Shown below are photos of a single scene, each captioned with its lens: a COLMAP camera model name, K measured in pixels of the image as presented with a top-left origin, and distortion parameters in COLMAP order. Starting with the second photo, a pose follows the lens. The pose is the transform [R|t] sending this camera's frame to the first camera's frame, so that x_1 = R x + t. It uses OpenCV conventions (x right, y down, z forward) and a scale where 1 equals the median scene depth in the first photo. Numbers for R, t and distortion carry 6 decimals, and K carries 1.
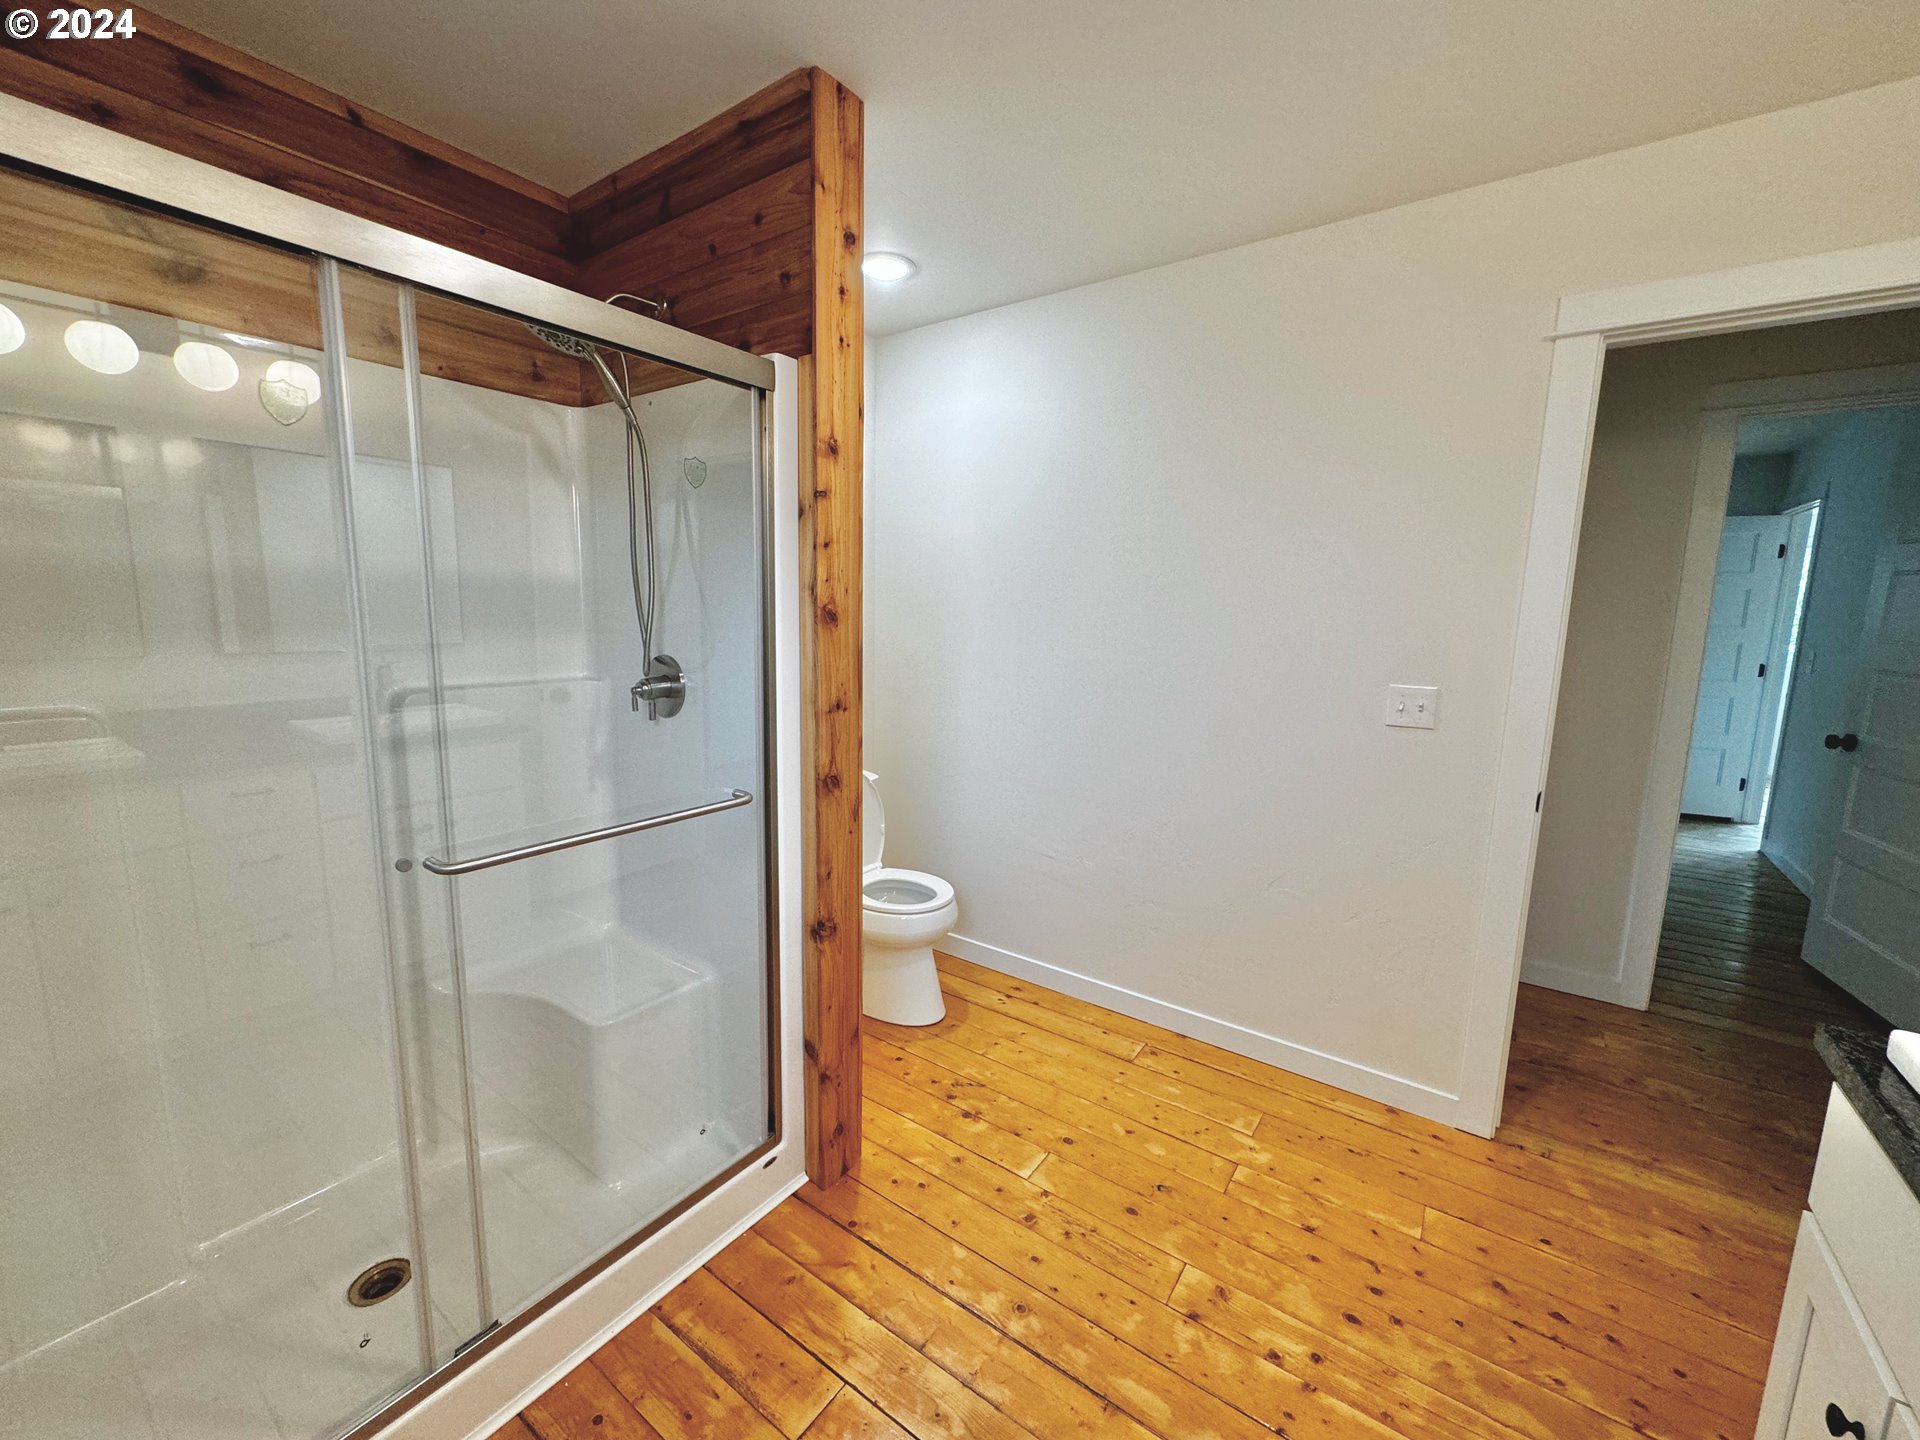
lens RADIAL K [[768.4, 0, 960.0], [0, 768.4, 720.0], [0, 0, 1]] dist [-0.001837, -0.000086]
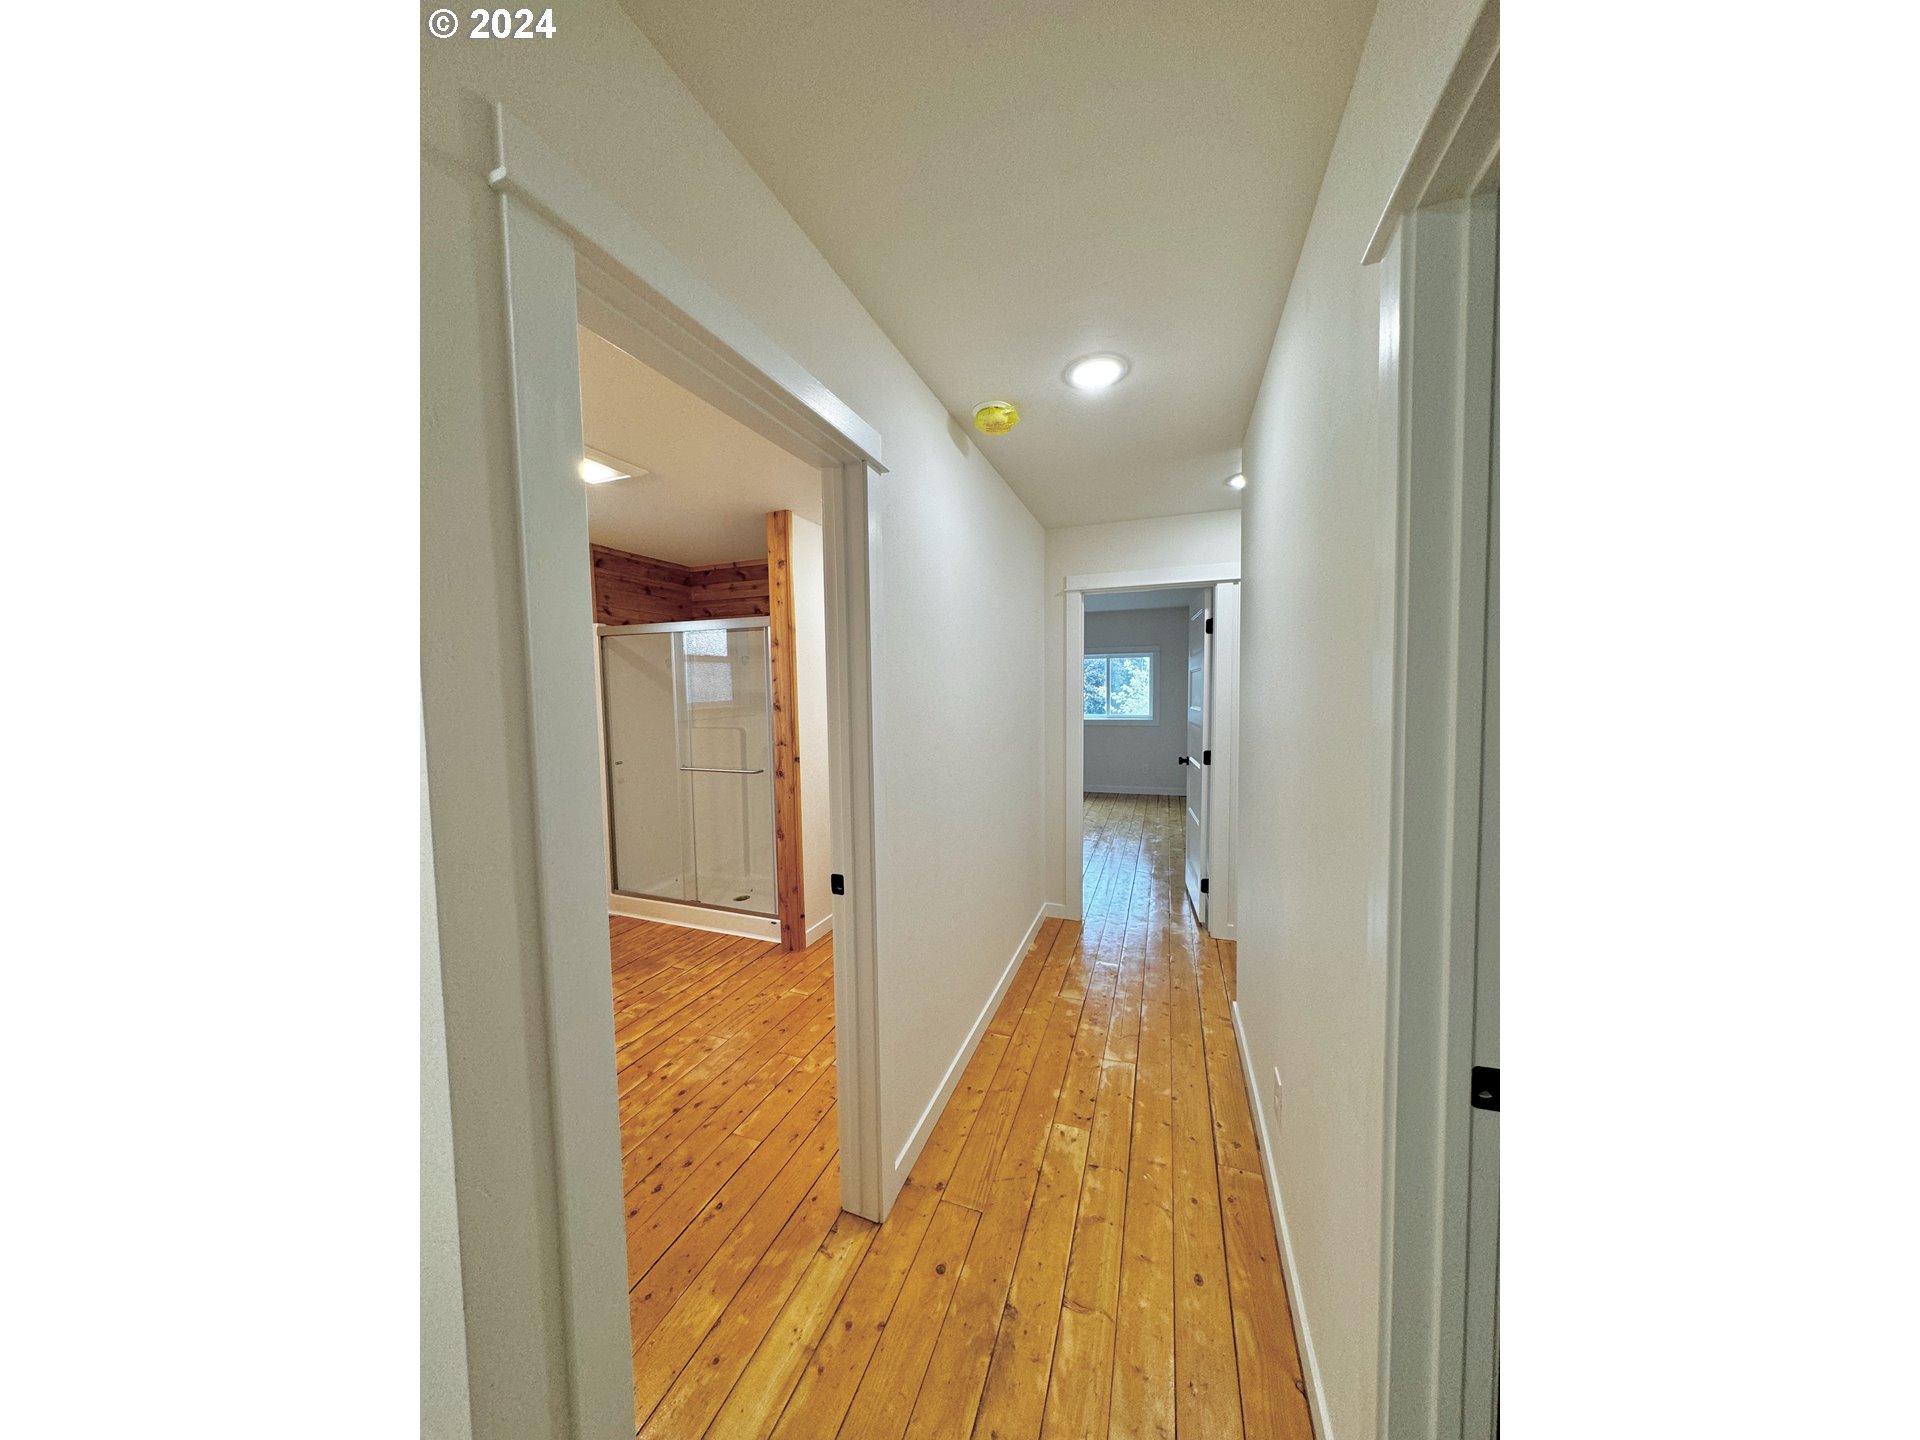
lens RADIAL K [[573.4, 0, 960.0], [0, 573.4, 720.0], [0, 0, 1]] dist [-0.000292, -0.000004]
pose [[0.268773, 0.036744, -0.962503, 1.885651], [-0.124777, 0.992180, 0.003034, -0.180454], [0.955087, 0.119283, 0.271256, 1.105582]]
